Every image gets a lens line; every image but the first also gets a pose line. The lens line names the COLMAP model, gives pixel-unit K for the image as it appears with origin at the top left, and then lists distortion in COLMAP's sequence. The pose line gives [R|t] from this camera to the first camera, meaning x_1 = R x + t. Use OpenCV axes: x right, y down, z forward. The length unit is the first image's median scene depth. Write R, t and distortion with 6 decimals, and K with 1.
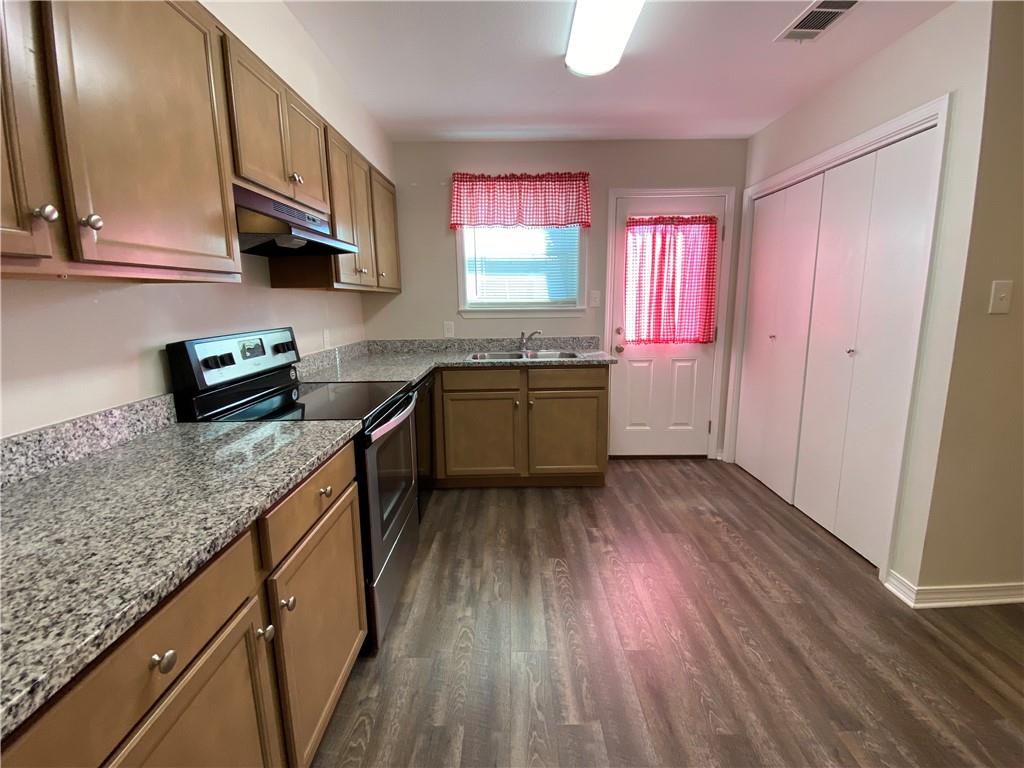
lens RADIAL K [[465.9, 0, 512.0], [0, 465.9, 384.0], [0, 0, 1]] dist [0.002957, -0.000247]
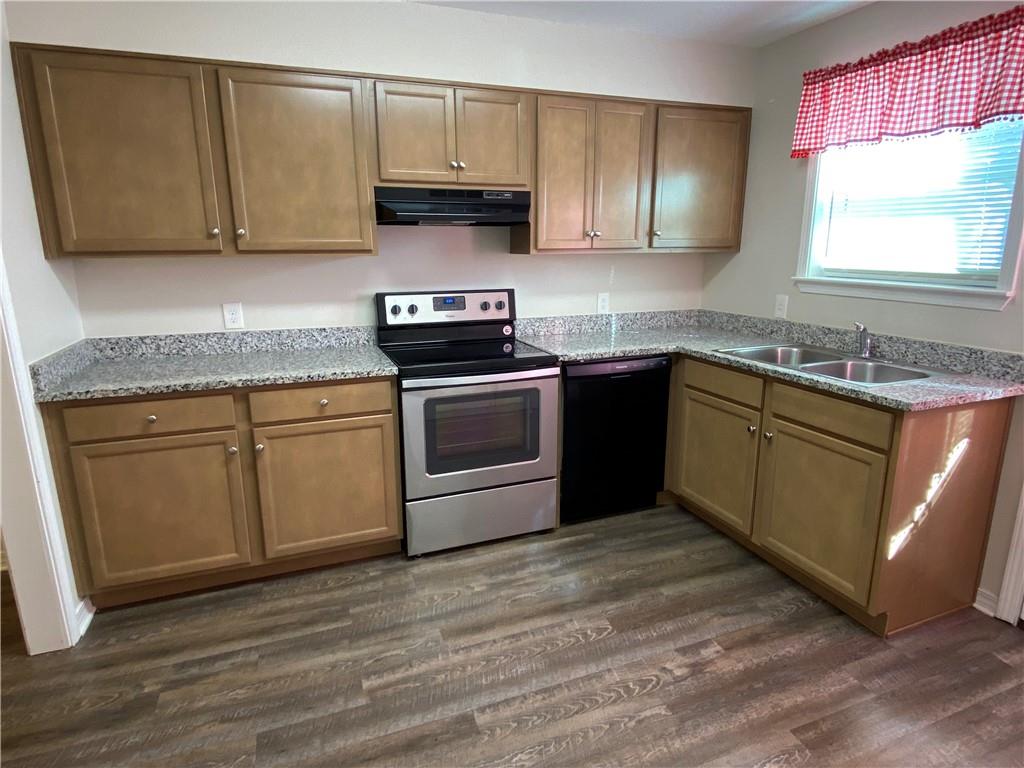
lens RADIAL K [[588.4, 0, 512.0], [0, 588.4, 384.0], [0, 0, 1]] dist [0.023449, -0.039635]
pose [[0.335752, 0.227424, -0.914083, 0.625669], [-0.166386, 0.969476, 0.180090, -0.109556], [0.927139, 0.091625, 0.363344, 0.363887]]
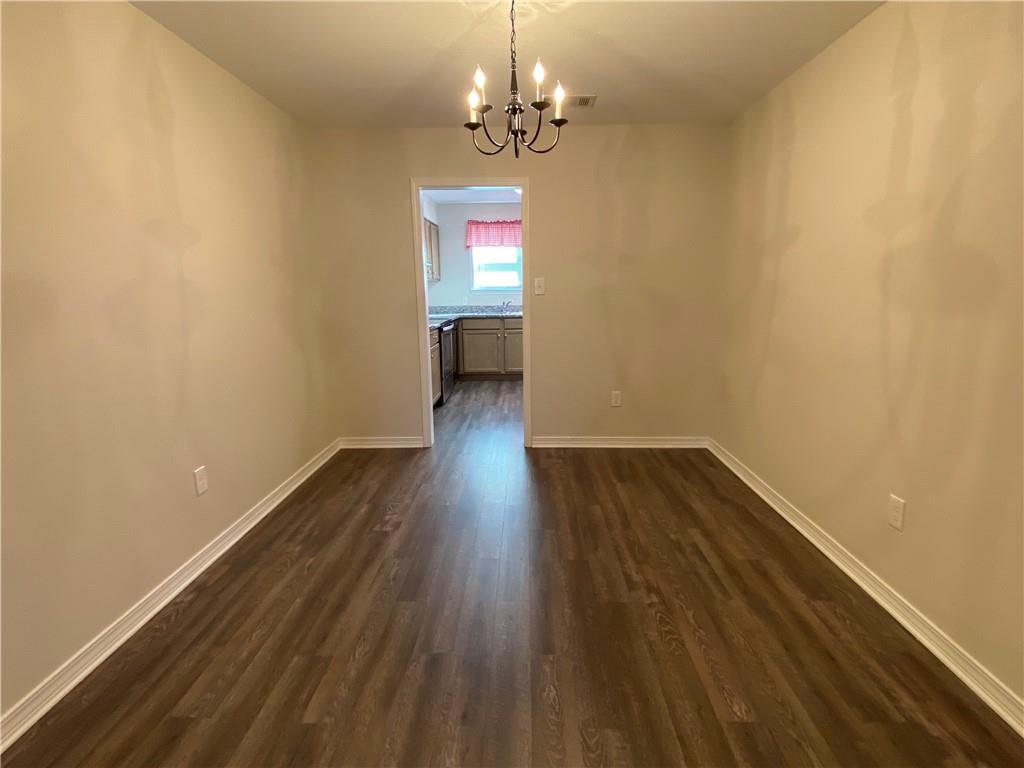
lens RADIAL K [[504.8, 0, 512.0], [0, 504.8, 384.0], [0, 0, 1]] dist [0.030589, -0.032740]
pose [[0.999707, 0.005440, -0.023566, 0.119230], [-0.005128, 0.999898, 0.013311, 0.218557], [0.023636, -0.013186, 0.999634, -1.194722]]
